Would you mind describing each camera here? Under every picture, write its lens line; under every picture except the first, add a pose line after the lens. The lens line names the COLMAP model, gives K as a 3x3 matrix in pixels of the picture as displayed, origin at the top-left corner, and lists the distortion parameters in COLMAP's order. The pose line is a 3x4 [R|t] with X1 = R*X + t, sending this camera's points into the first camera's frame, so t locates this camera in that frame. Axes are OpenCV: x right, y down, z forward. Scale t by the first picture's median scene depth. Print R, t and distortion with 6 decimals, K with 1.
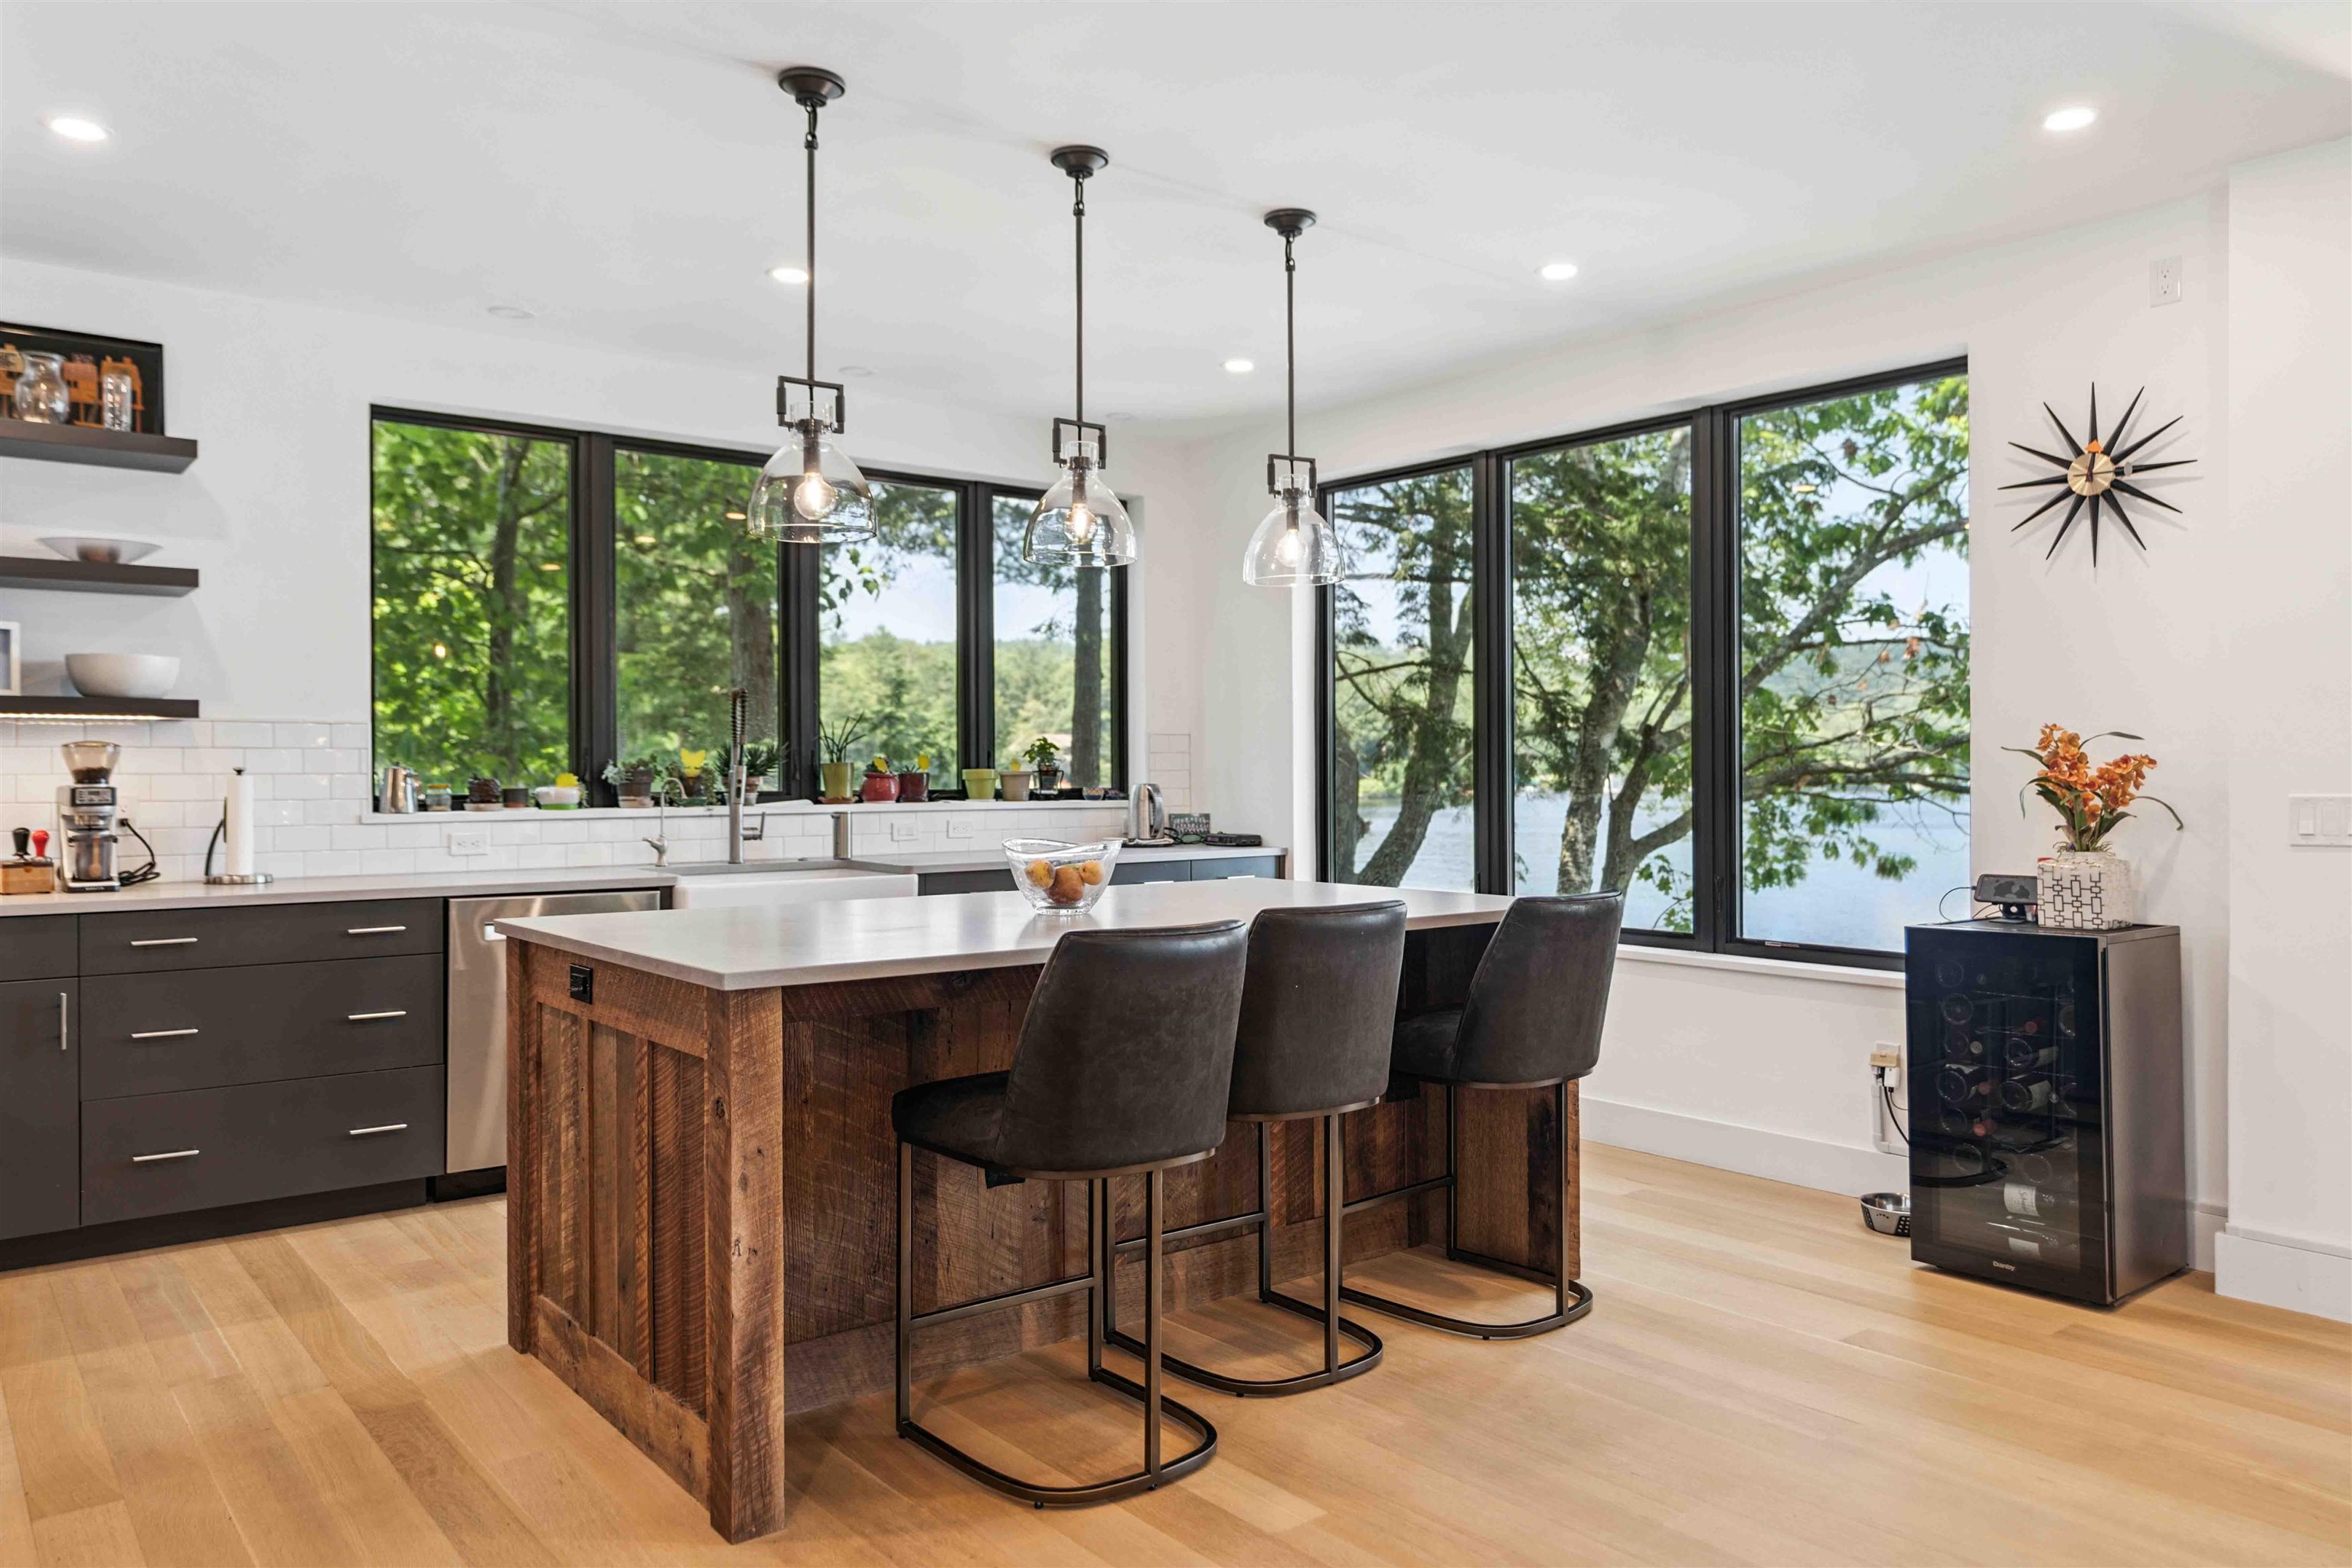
lens RADIAL K [[1605.5, 0, 1188.2], [0, 1605.5, 764.9], [0, 0, 1]] dist [0.000626, -0.001268]
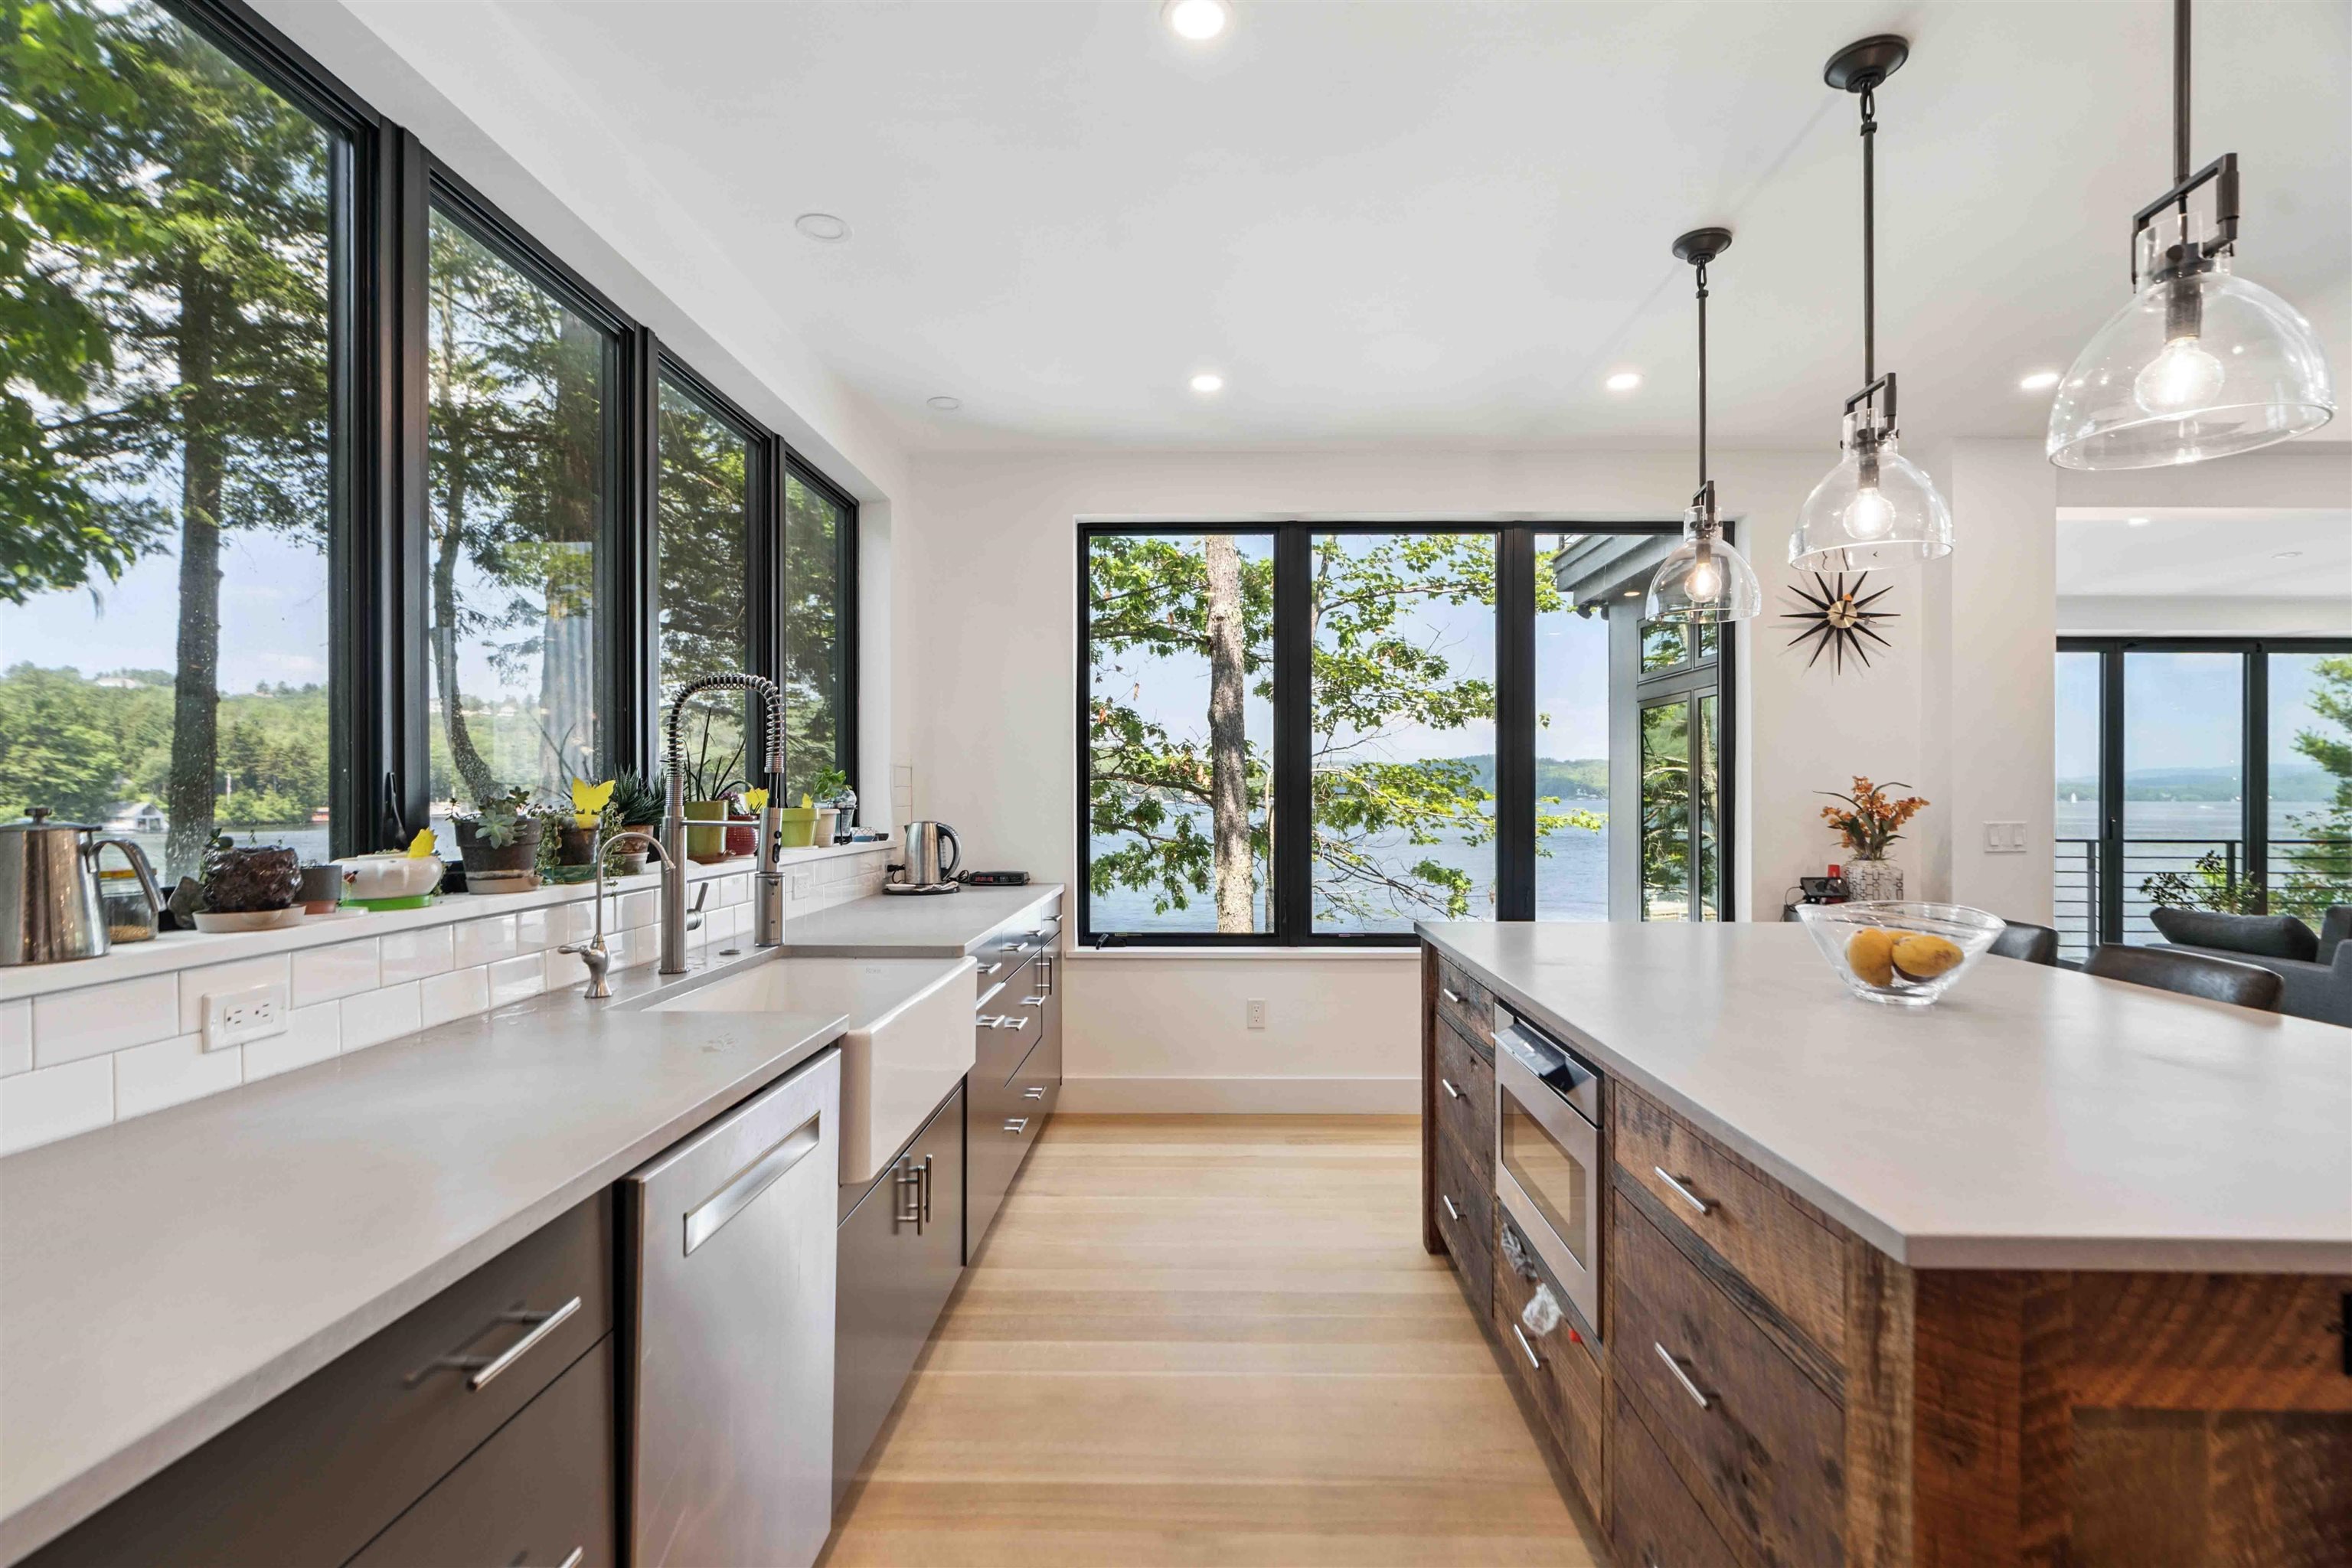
lens RADIAL K [[1079.8, 0, 1198.7], [0, 1079.8, 797.8], [0, 0, 1]] dist [0.000349, 0.006985]
pose [[0.639809, -0.001014, 0.768533, -0.587042], [-0.002131, 0.999993, 0.003093, -0.006859], [-0.768531, -0.003617, 0.639802, 0.754275]]
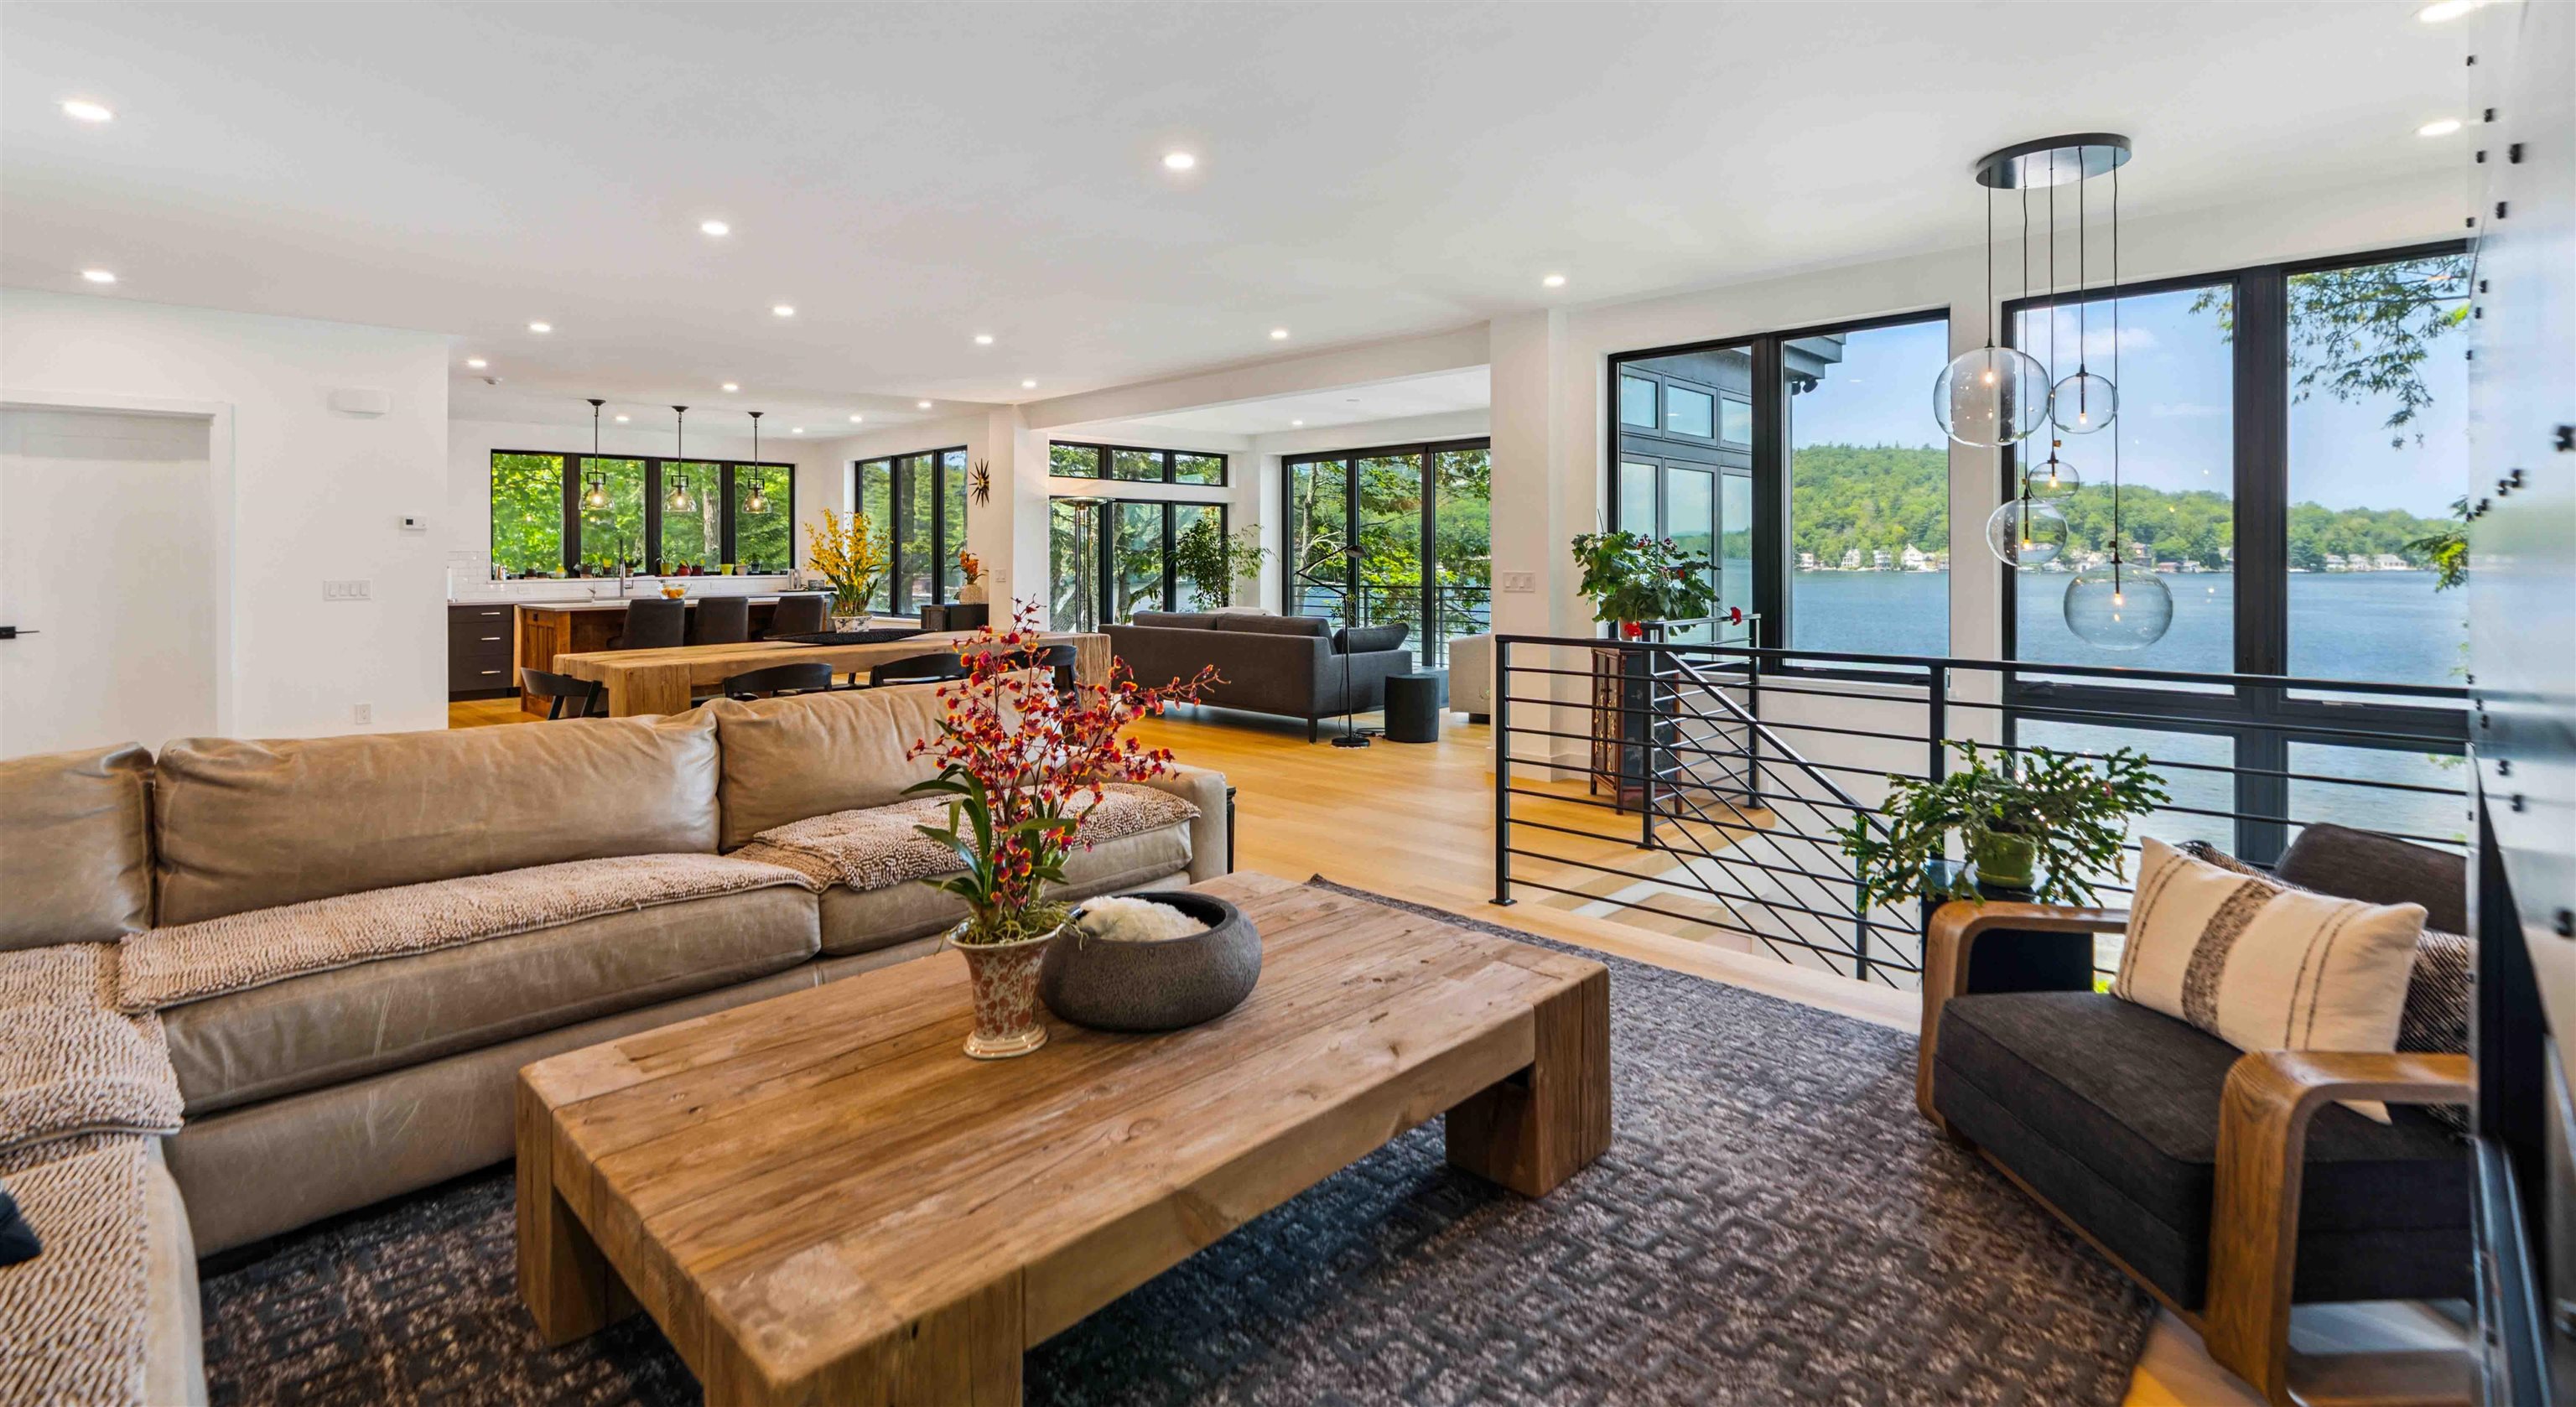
lens RADIAL K [[1167.7, 0, 1277.4], [0, 1167.7, 553.4], [0, 0, 1]] dist [-0.002809, -0.000252]
pose [[0.994931, -0.004498, 0.100456, 0.885720], [0.004626, 0.999989, -0.001039, -0.014053], [-0.100450, 0.001498, 0.994941, -1.588001]]
